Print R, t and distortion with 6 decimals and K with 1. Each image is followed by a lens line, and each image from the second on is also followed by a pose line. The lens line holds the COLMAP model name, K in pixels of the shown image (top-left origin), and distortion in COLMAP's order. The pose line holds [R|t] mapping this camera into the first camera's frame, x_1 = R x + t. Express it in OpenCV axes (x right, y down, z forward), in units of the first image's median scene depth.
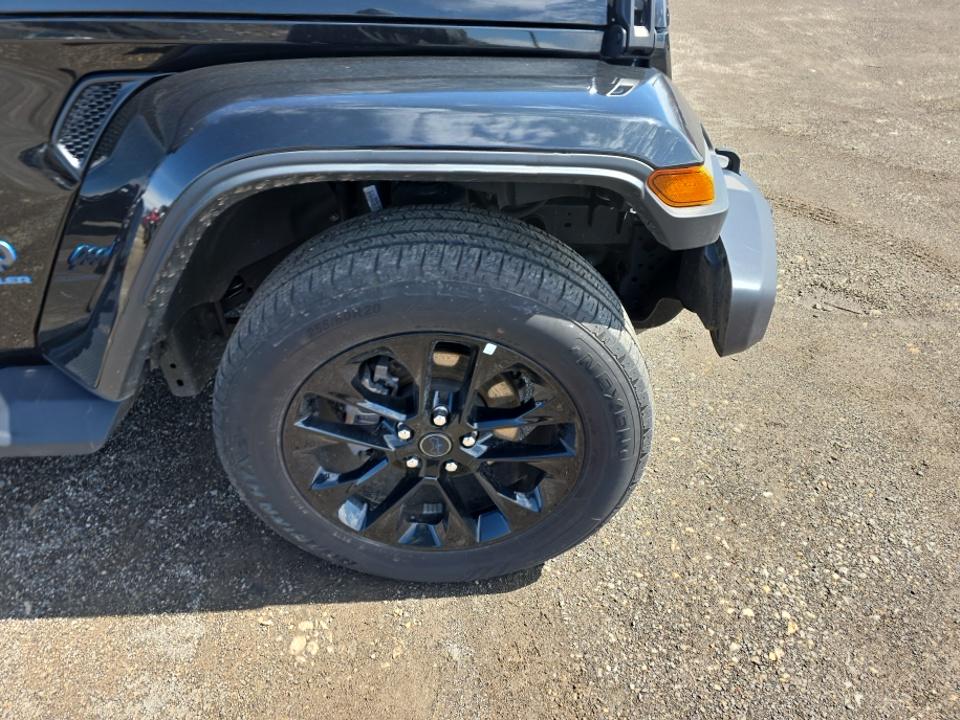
lens RADIAL K [[680.7, 0, 482.0], [0, 680.7, 357.2], [0, 0, 1]] dist [0.001891, -0.008546]
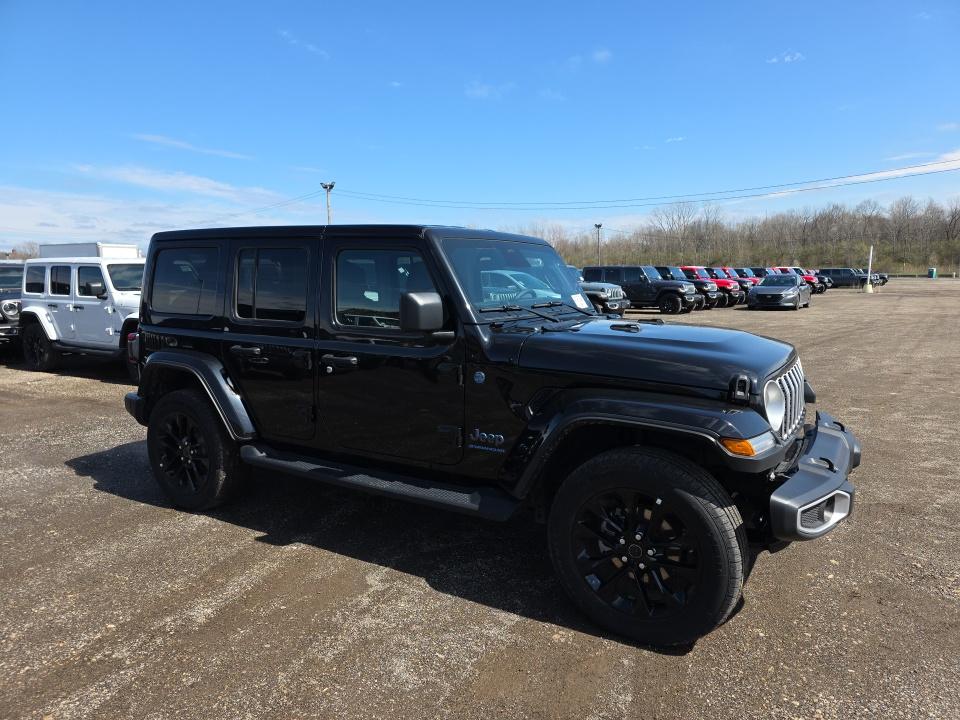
lens RADIAL K [[680.7, 0, 482.0], [0, 680.7, 357.2], [0, 0, 1]] dist [0.001891, -0.008546]
pose [[0.847314, 0.062028, -0.527457, 0.604745], [-0.307451, 0.867105, -0.391922, 0.570377], [0.433051, 0.494248, 0.753781, -1.145913]]
